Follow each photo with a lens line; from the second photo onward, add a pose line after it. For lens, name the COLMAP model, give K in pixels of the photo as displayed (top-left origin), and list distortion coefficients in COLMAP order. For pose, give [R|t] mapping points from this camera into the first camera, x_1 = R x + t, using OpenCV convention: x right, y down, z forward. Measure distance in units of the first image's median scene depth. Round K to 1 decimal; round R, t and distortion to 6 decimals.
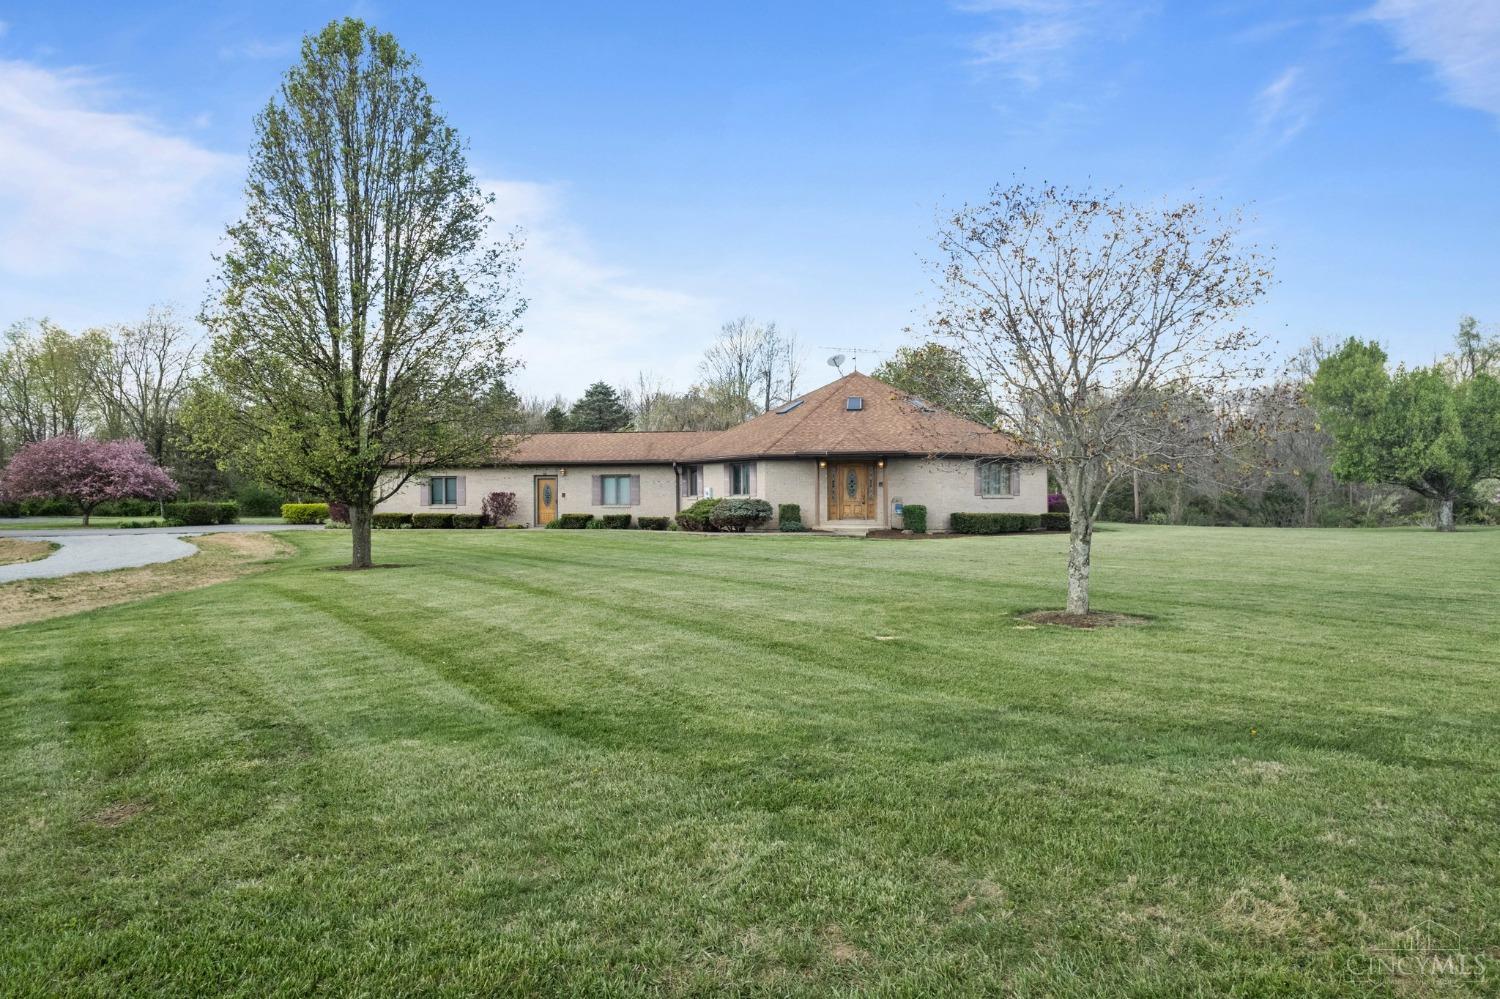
lens RADIAL K [[979.9, 0, 740.7], [0, 979.9, 502.1], [0, 0, 1]] dist [-0.042719, 0.002025]
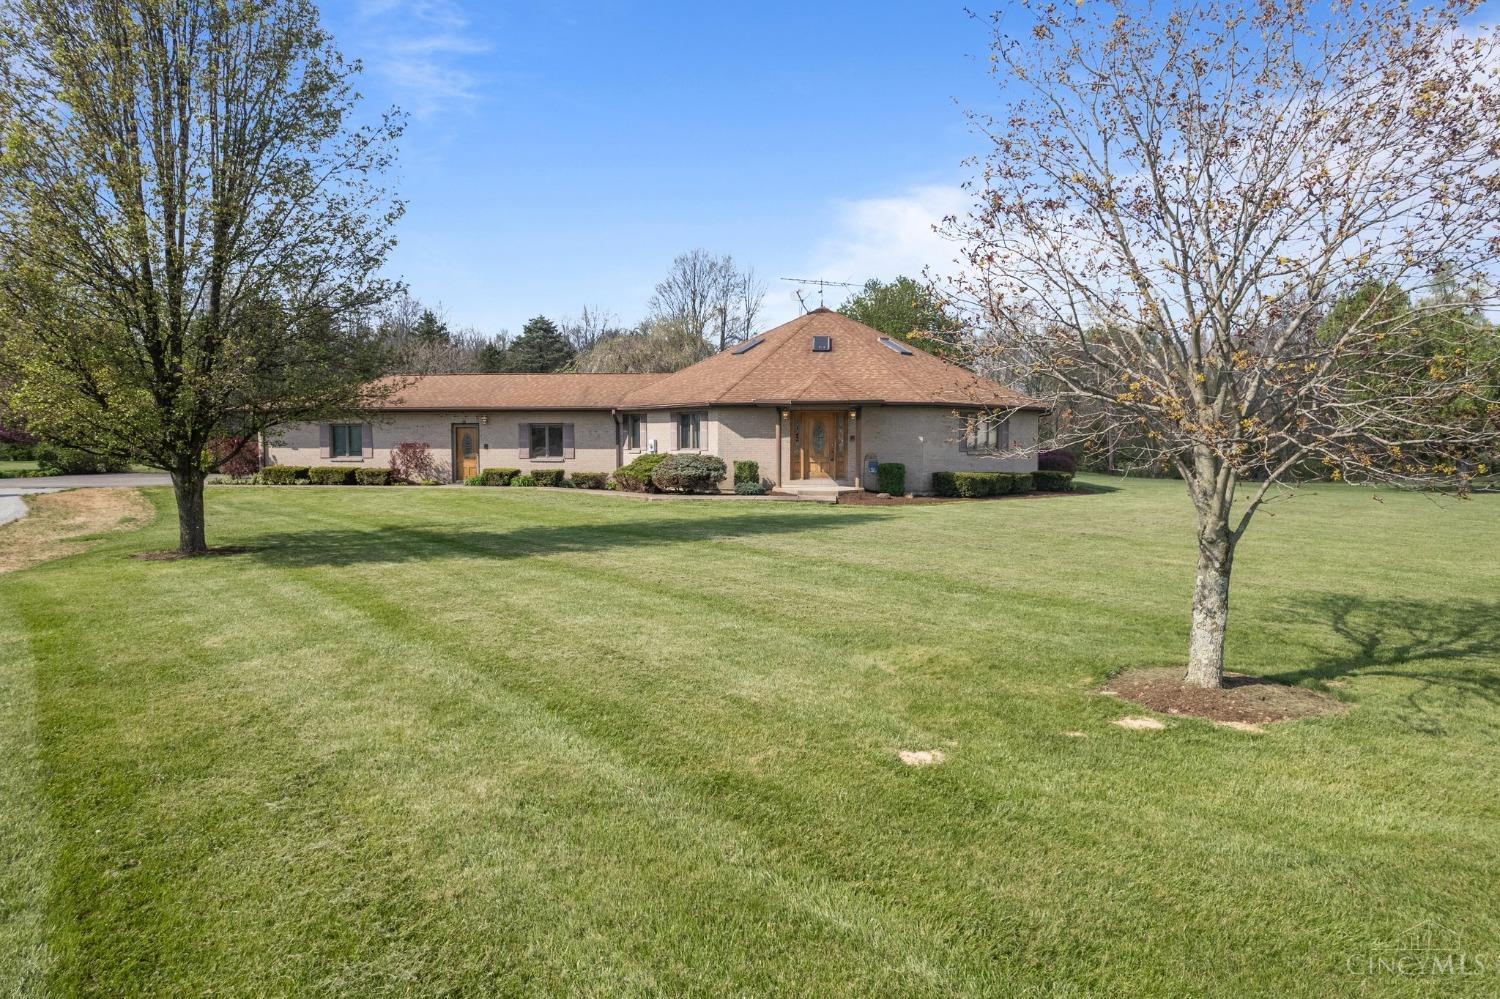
lens RADIAL K [[956.2, 0, 750.0], [0, 956.2, 499.5], [0, 0, 1]] dist [-0.063292, 0.062690]
pose [[0.998448, 0.002039, 0.055661, 0.006142], [-0.005536, 0.998015, 0.062731, -0.015489], [-0.055423, -0.062942, 0.996477, 0.153789]]
